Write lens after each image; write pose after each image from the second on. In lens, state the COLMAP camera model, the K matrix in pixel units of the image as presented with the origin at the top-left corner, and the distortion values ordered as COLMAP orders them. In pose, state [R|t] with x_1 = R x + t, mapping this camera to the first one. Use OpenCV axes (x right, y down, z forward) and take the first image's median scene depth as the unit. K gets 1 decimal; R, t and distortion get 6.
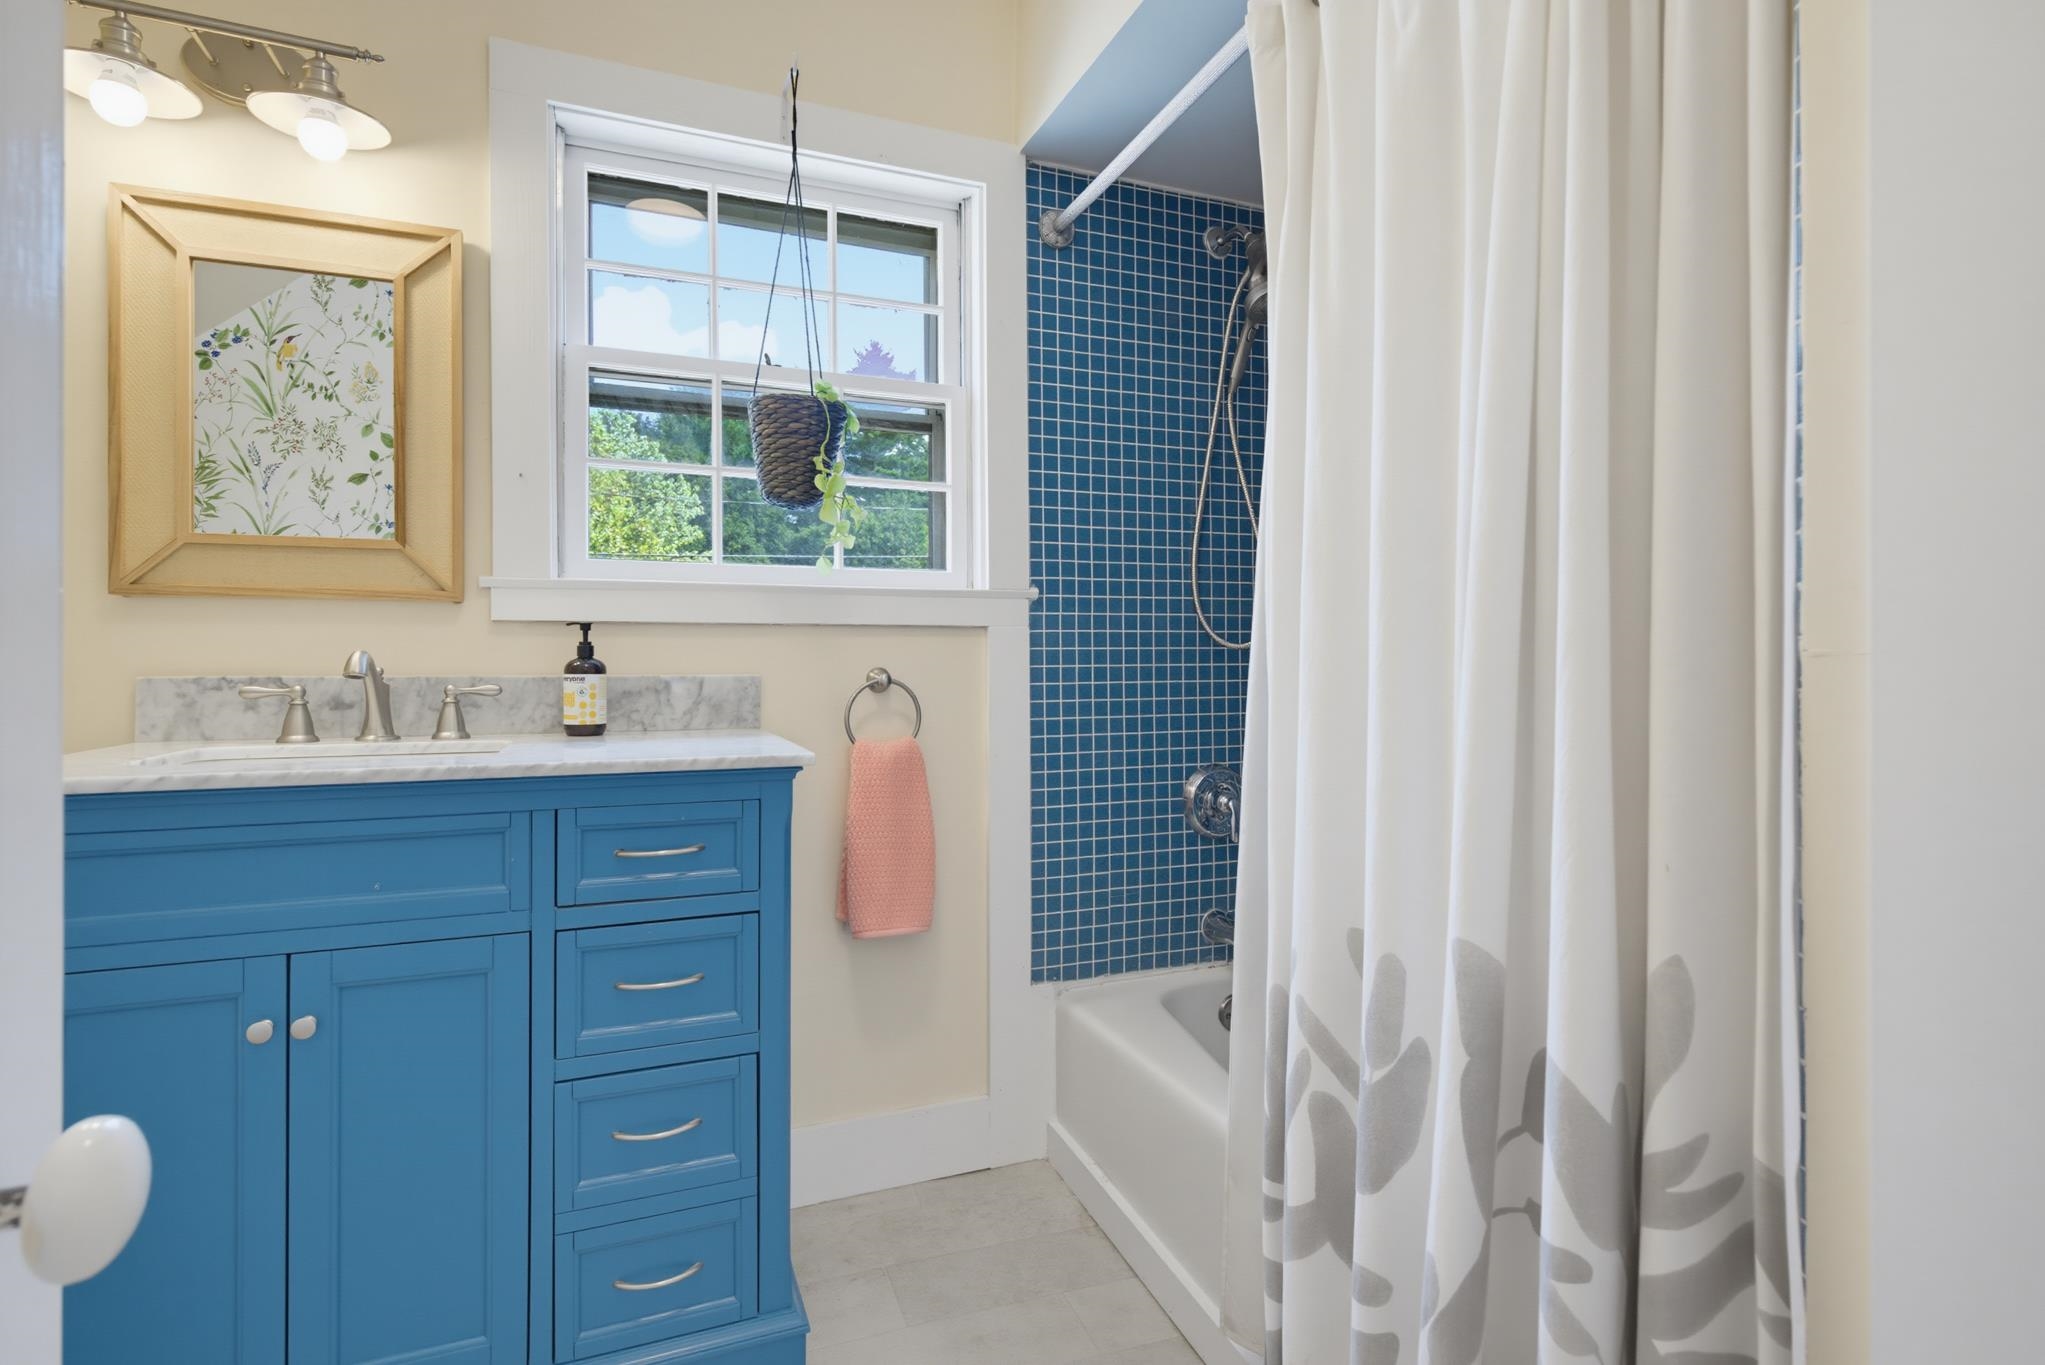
lens RADIAL K [[1006.5, 0, 1023.5], [0, 1006.5, 654.6], [0, 0, 1]] dist [0.001026, 0.000069]
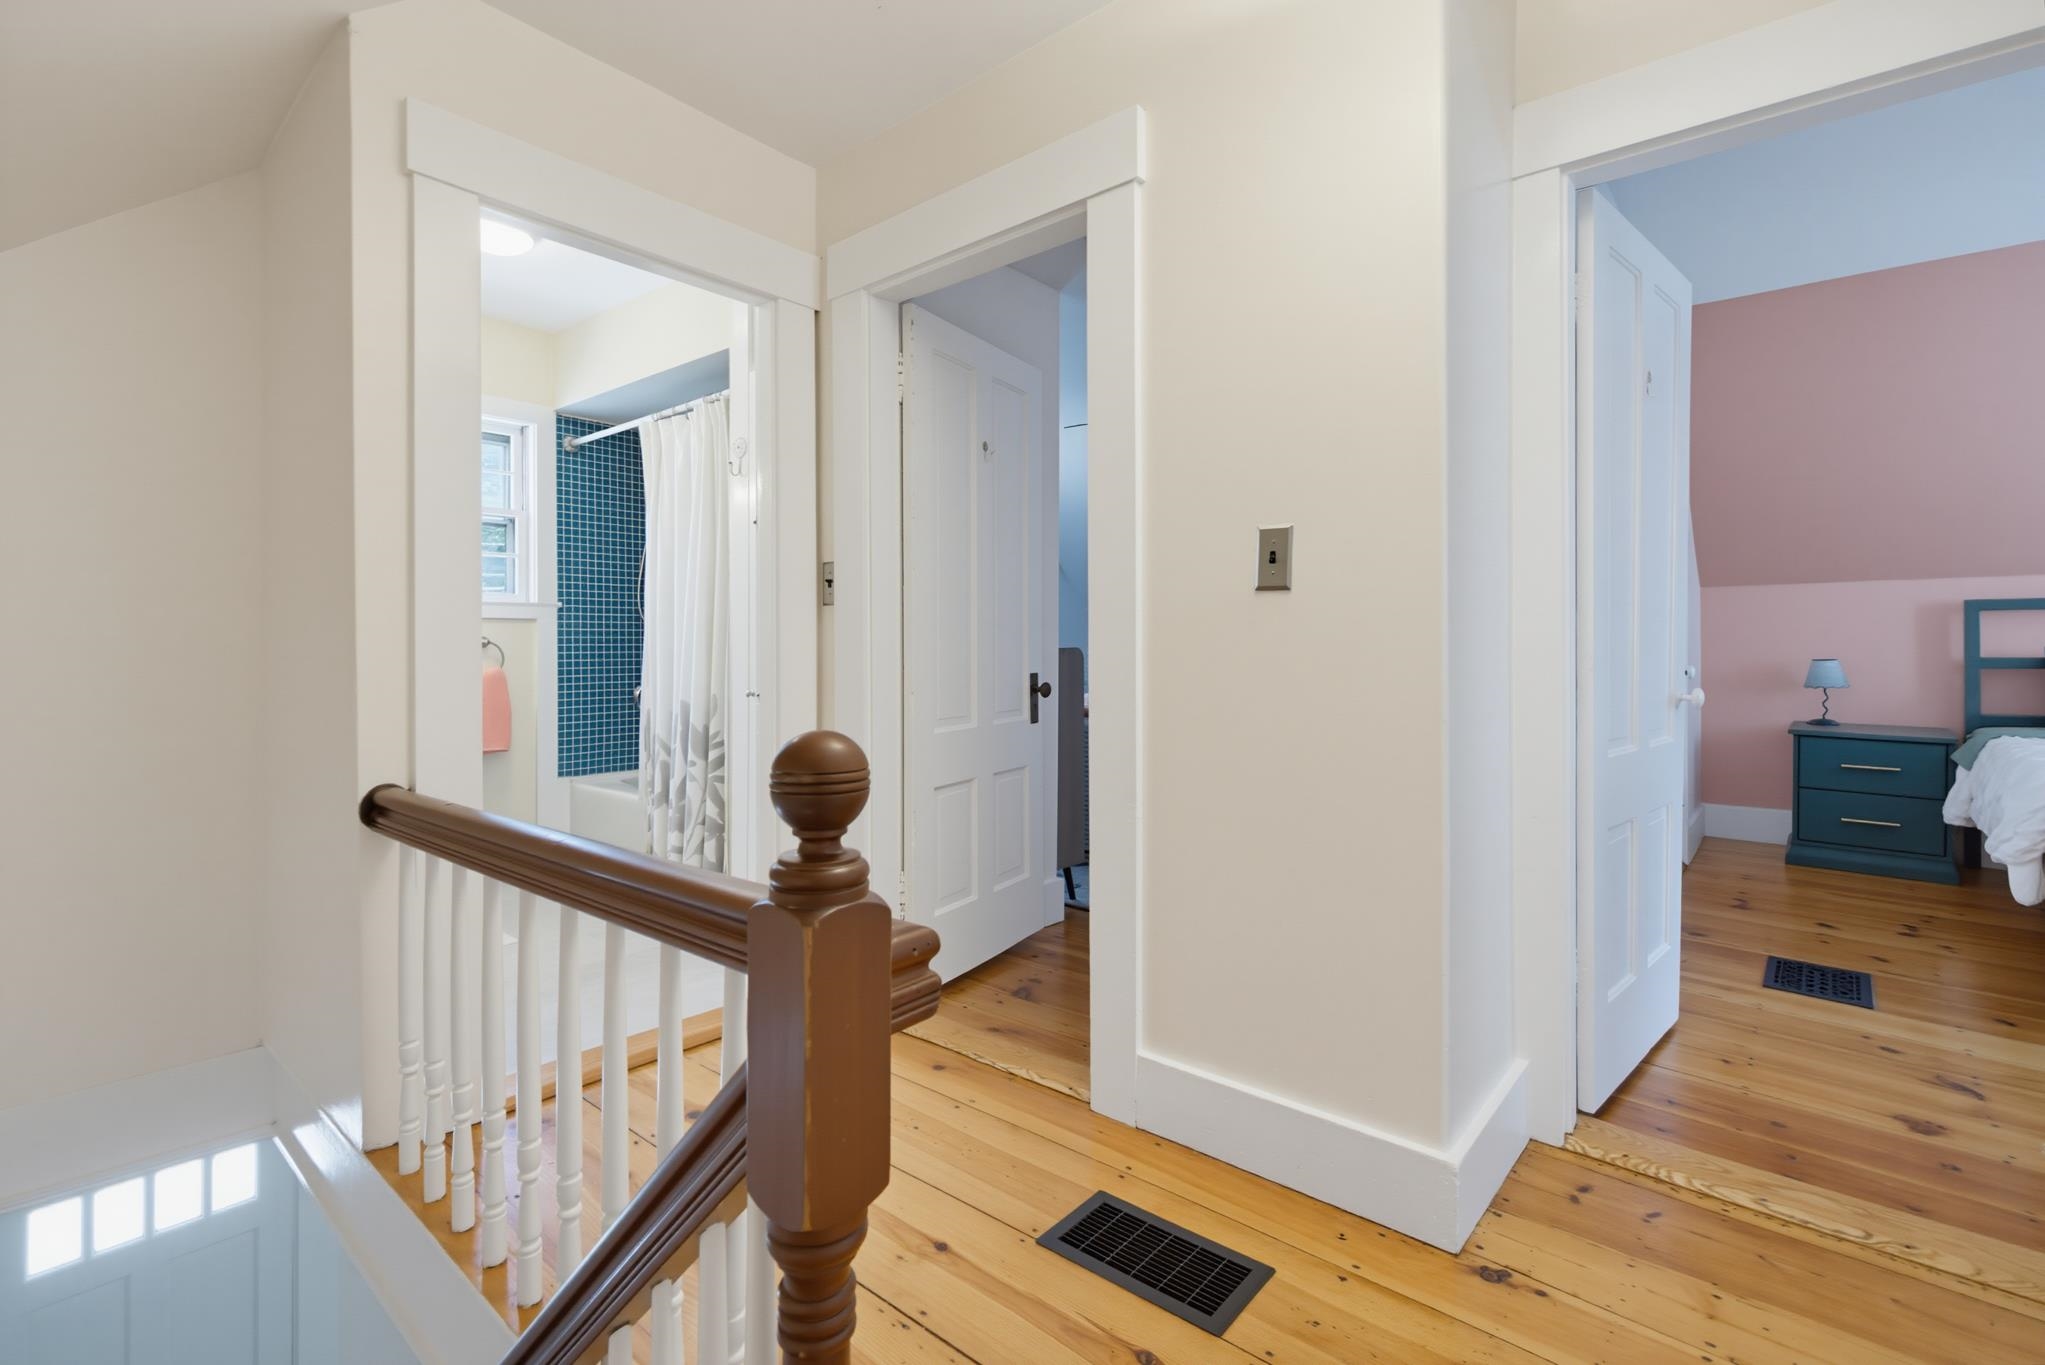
lens RADIAL K [[937.7, 0, 1028.3], [0, 937.7, 642.7], [0, 0, 1]] dist [-0.000846, -0.000132]
pose [[0.883020, 0.001769, 0.469333, -0.050263], [-0.004363, 0.999981, 0.004440, 0.011274], [-0.469316, -0.005968, 0.883010, -1.415235]]
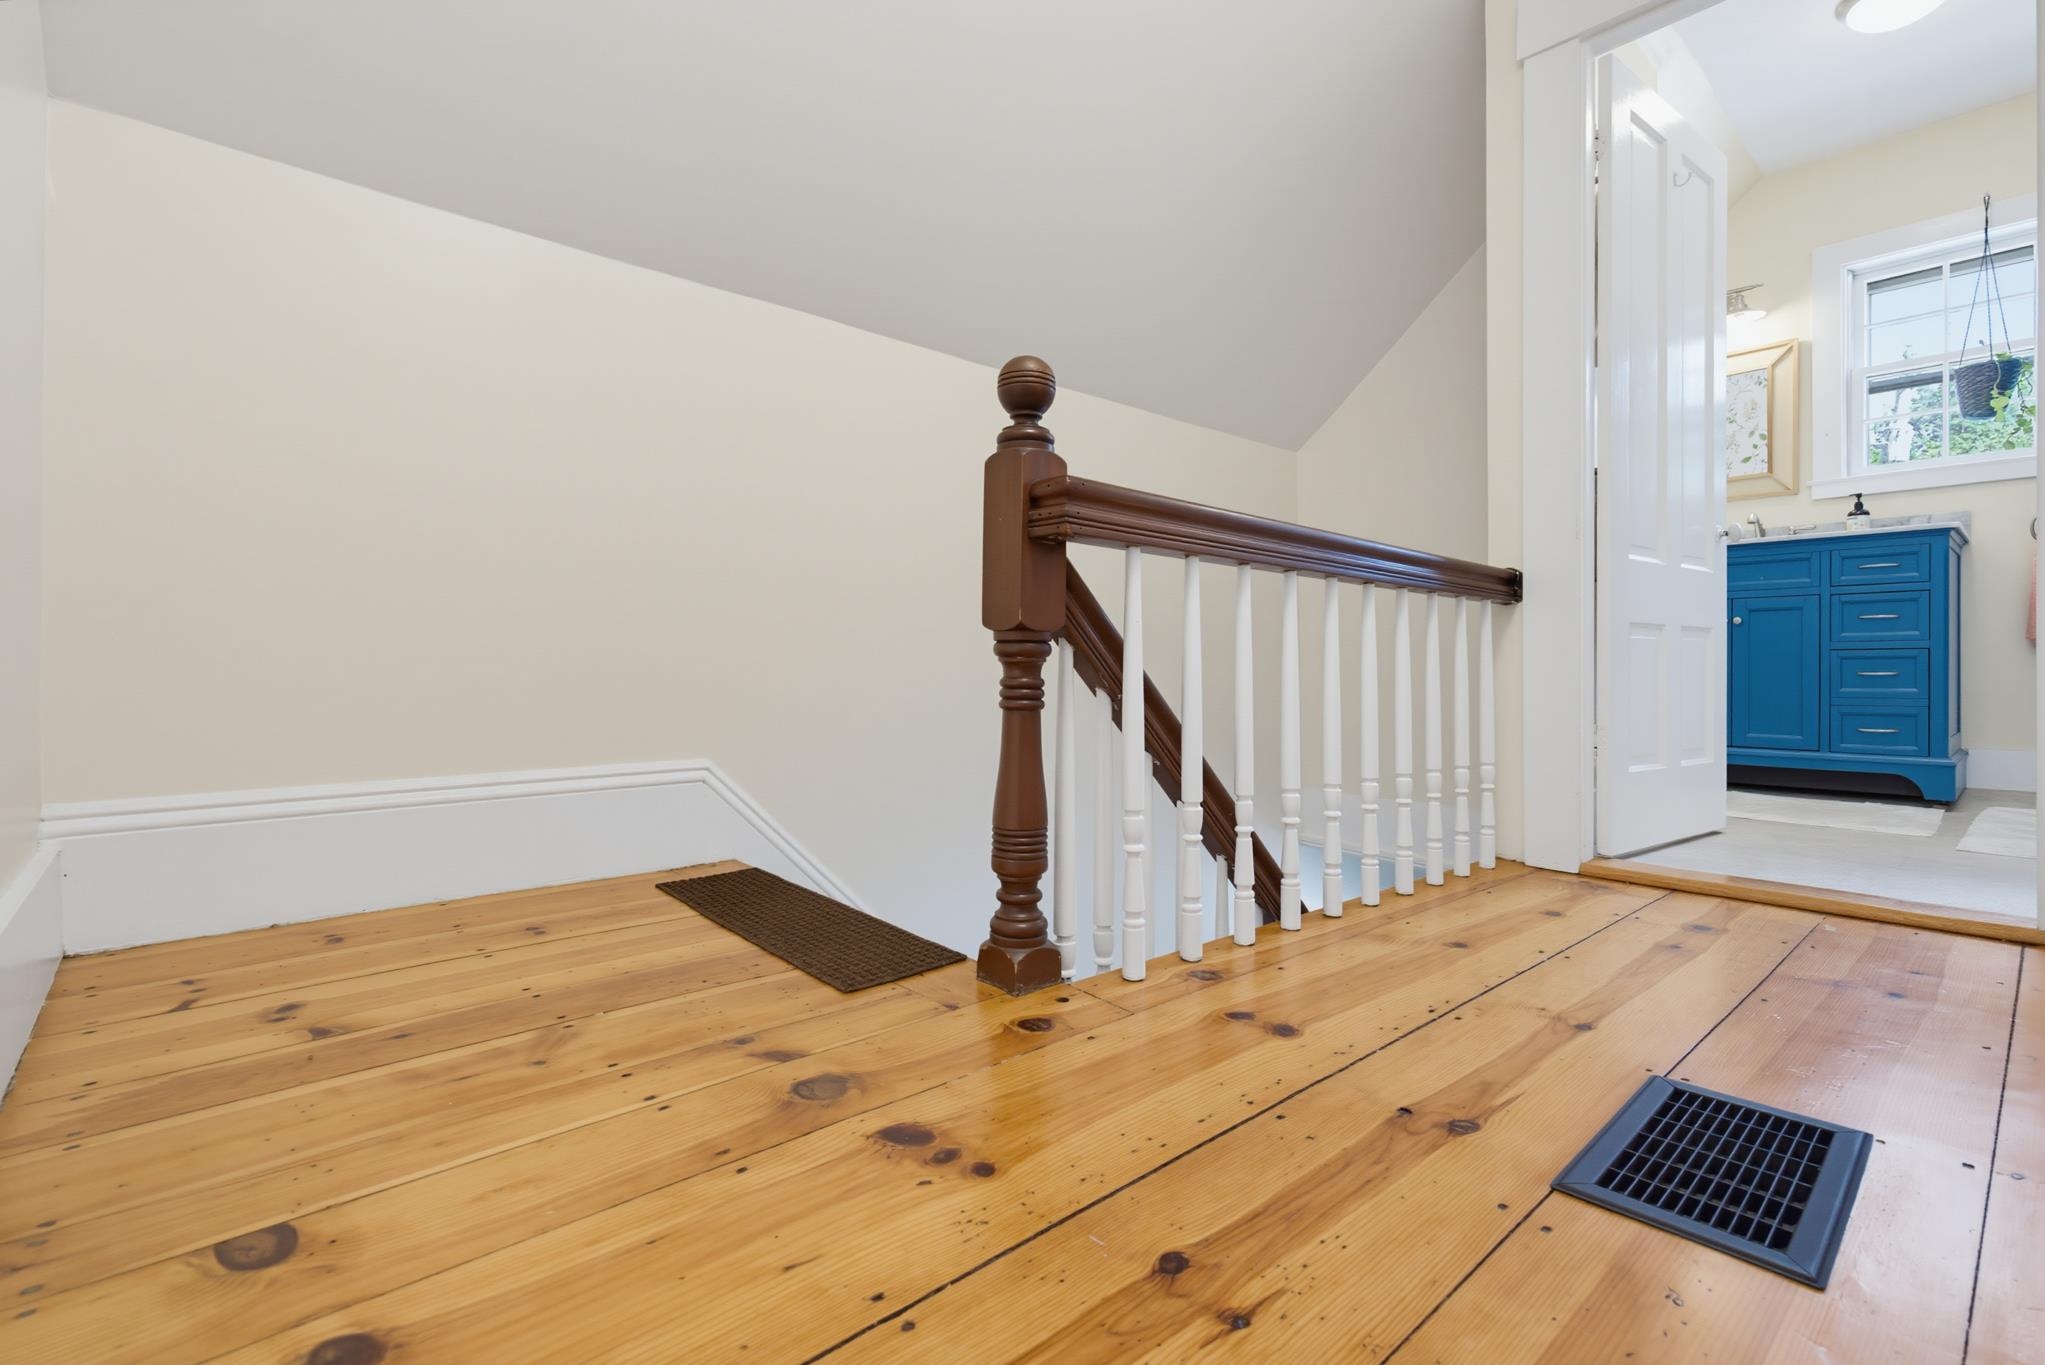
lens RADIAL K [[936.9, 0, 1032.1], [0, 936.9, 674.0], [0, 0, 1]] dist [-0.000702, -0.000041]
pose [[0.341512, 0.003974, -0.939869, 0.767598], [0.003819, 0.999977, 0.005616, 0.300608], [0.939870, -0.005507, 0.341489, -1.236130]]
